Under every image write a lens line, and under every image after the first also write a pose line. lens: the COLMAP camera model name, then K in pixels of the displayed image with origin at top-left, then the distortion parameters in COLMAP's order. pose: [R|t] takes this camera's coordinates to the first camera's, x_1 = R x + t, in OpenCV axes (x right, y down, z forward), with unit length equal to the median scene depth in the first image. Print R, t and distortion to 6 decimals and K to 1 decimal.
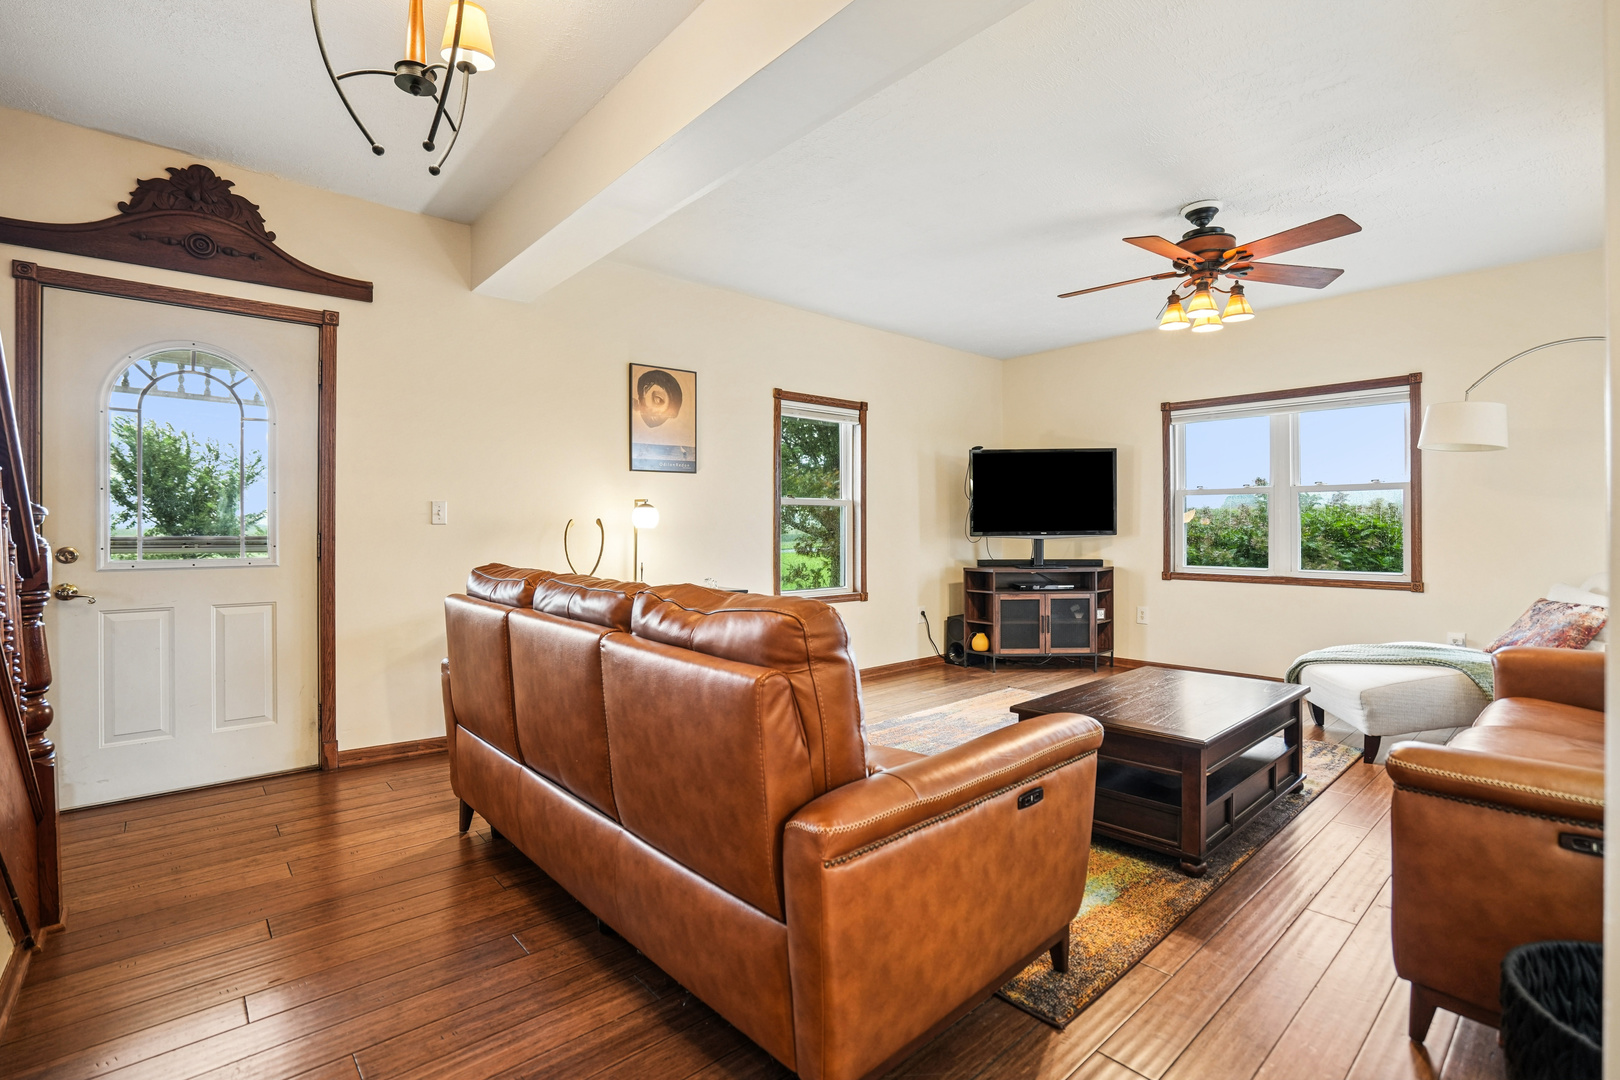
lens RADIAL K [[748.3, 0, 820.3], [0, 748.3, 532.8], [0, 0, 1]] dist [-0.033766, 0.007551]
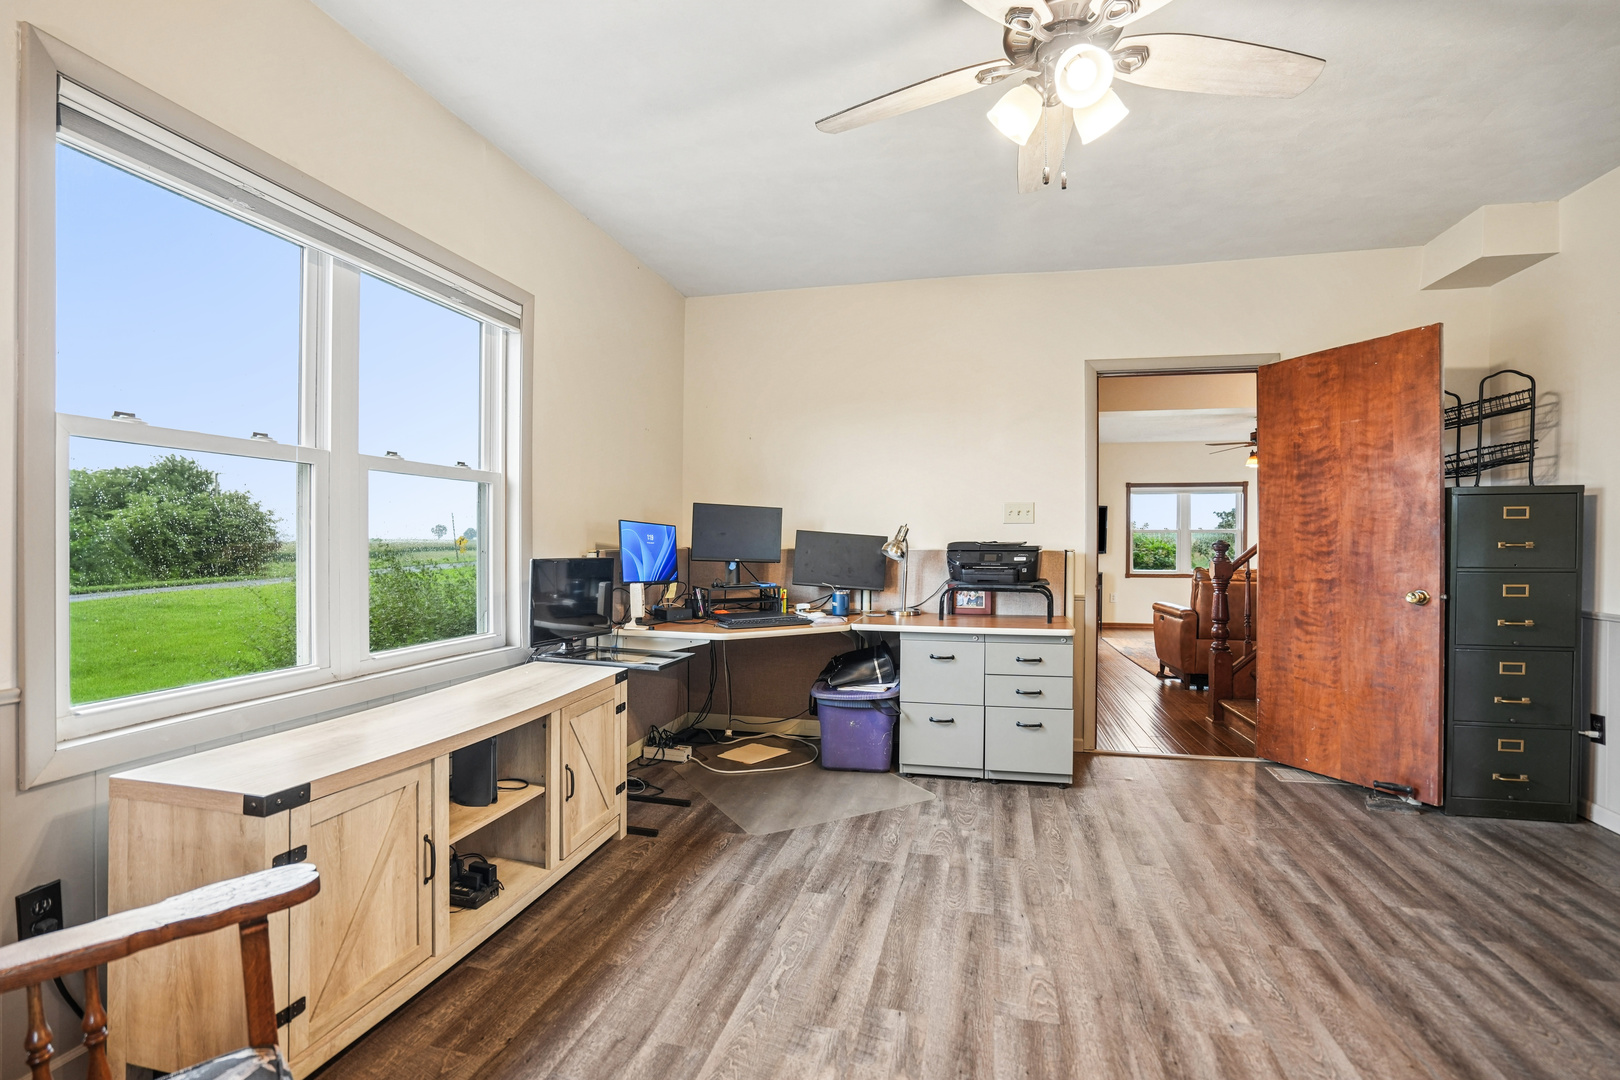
lens RADIAL K [[748.3, 0, 814.4], [0, 748.3, 547.6], [0, 0, 1]] dist [-0.033766, 0.007551]
pose [[0.830923, 0.007721, 0.556333, -1.238802], [-0.004972, 0.999967, -0.006451, 0.004248], [-0.556365, 0.002594, 0.830934, -0.116849]]
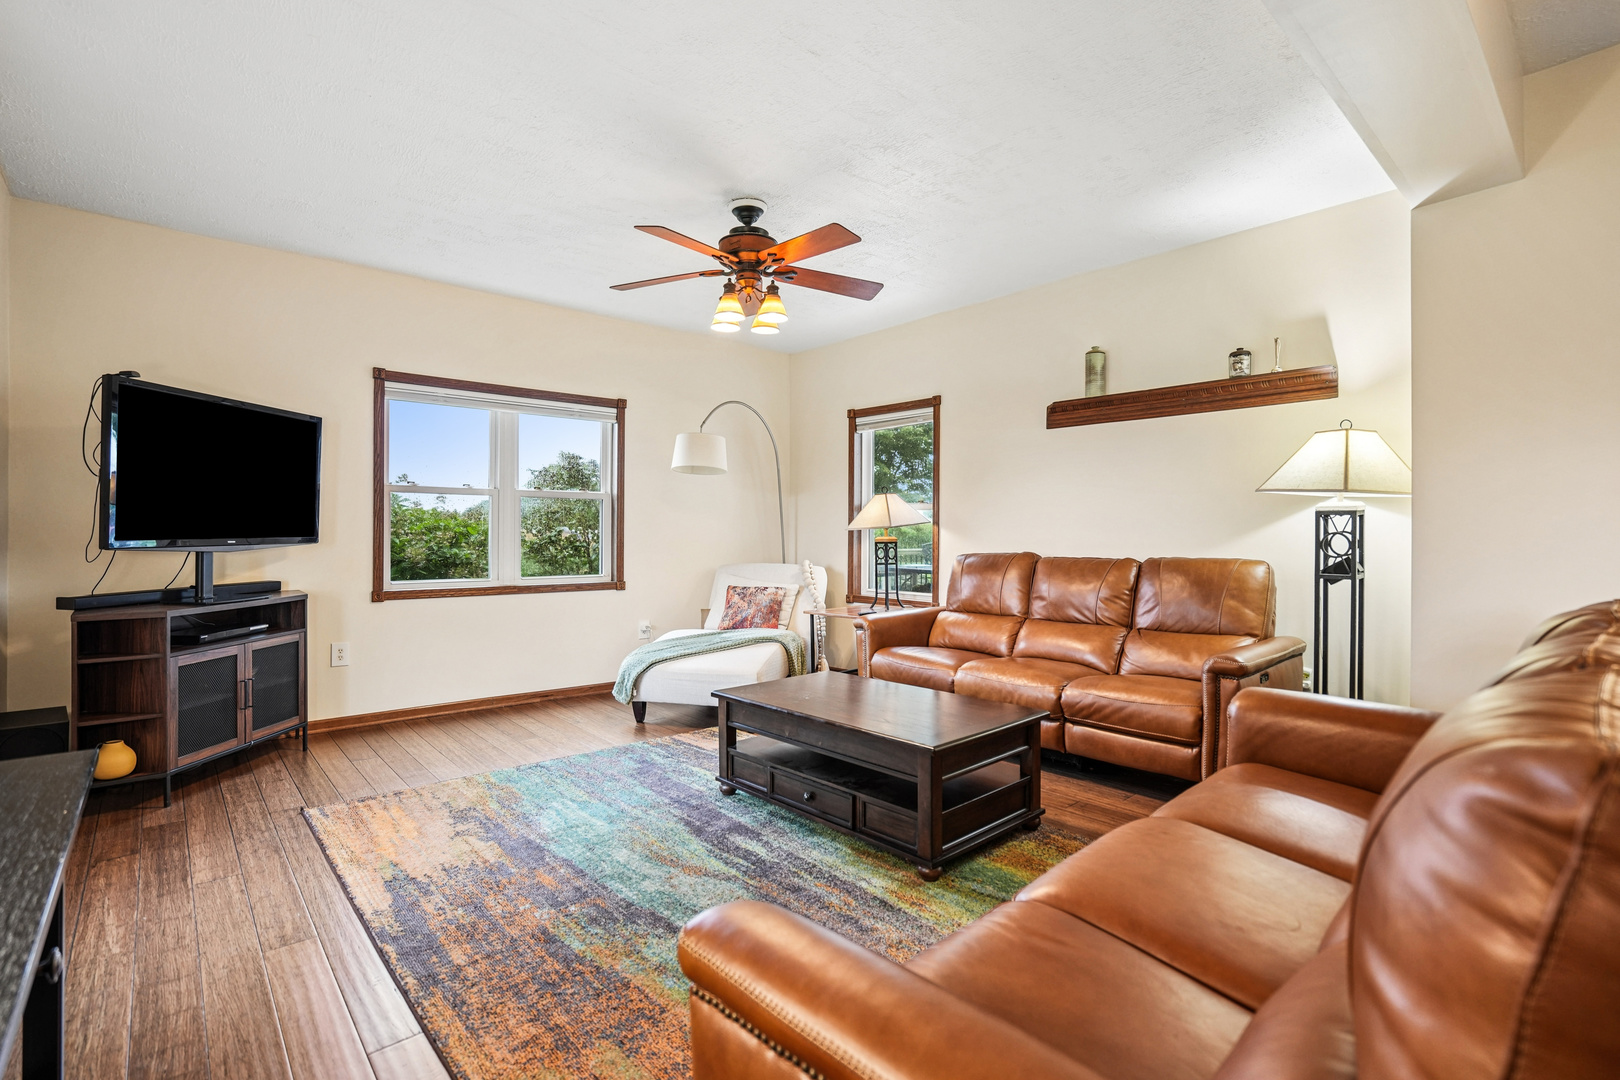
lens RADIAL K [[748.3, 0, 817.0], [0, 748.3, 530.9], [0, 0, 1]] dist [-0.033766, 0.007551]
pose [[0.019667, 0.005620, 0.999791, -0.282432], [0.005669, 0.999967, -0.005733, -0.002207], [-0.999791, 0.005781, 0.019635, 0.540988]]
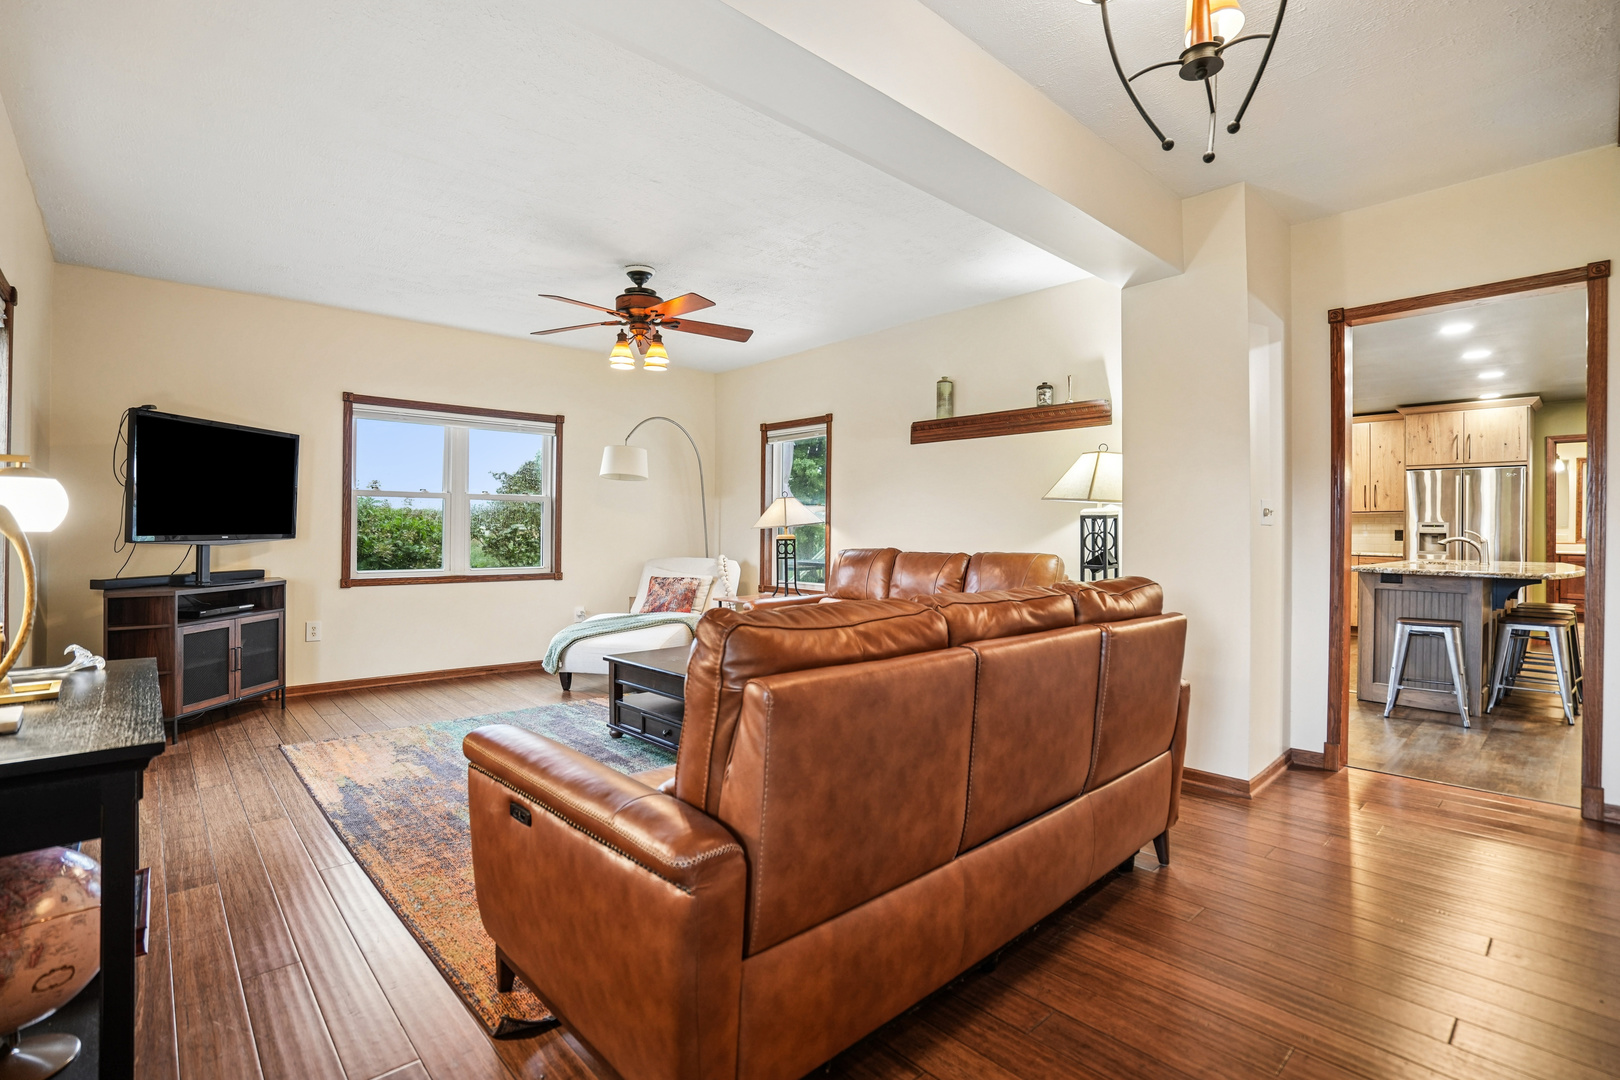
lens RADIAL K [[748.3, 0, 806.1], [0, 748.3, 523.1], [0, 0, 1]] dist [-0.033766, 0.007551]
pose [[0.014185, 0.011858, 0.999829, -0.431874], [0.002625, 0.999926, -0.011896, -0.003411], [-0.999896, 0.002793, 0.014153, 0.428799]]
